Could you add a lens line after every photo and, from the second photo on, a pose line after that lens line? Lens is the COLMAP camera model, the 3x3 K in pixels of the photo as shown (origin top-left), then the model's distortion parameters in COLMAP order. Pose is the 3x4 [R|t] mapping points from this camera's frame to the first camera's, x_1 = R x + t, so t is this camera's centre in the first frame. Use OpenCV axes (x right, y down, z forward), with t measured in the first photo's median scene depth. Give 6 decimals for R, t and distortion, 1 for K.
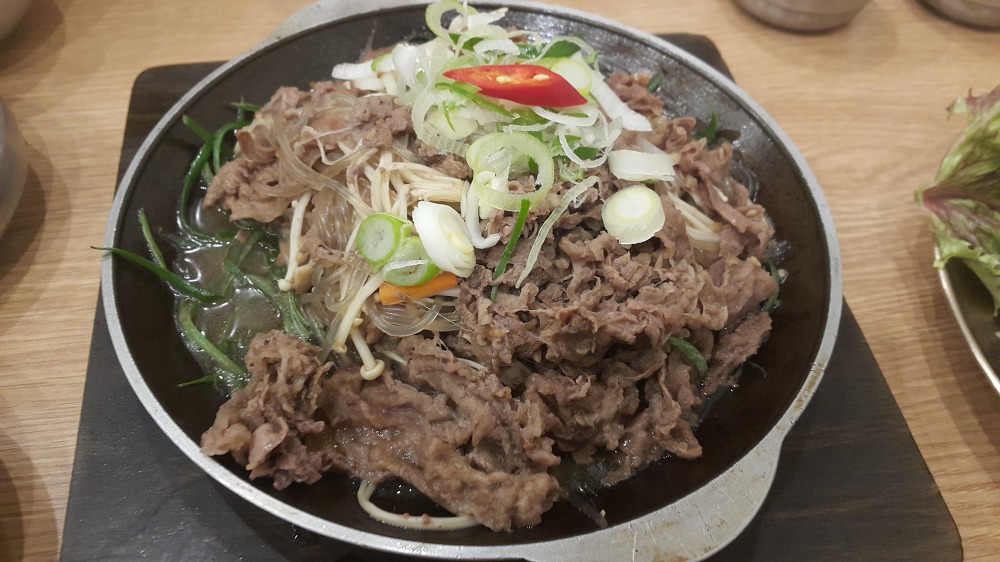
lens RADIAL K [[841.1, 0, 468.0], [0, 841.1, 262.4], [0, 0, 1]] dist [0.066510, -0.166017]
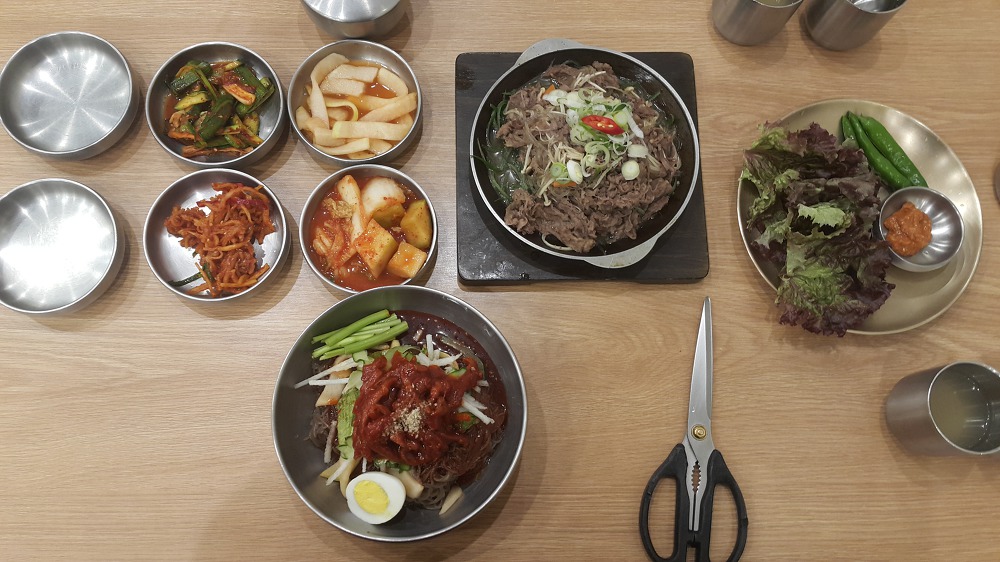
lens RADIAL K [[841.1, 0, 468.0], [0, 841.1, 262.4], [0, 0, 1]] dist [0.066510, -0.166017]
pose [[0.991518, 0.127918, -0.022993, -0.333632], [-0.108686, 0.913084, 0.393021, -0.996265], [0.071269, -0.387188, 0.919242, -2.354451]]
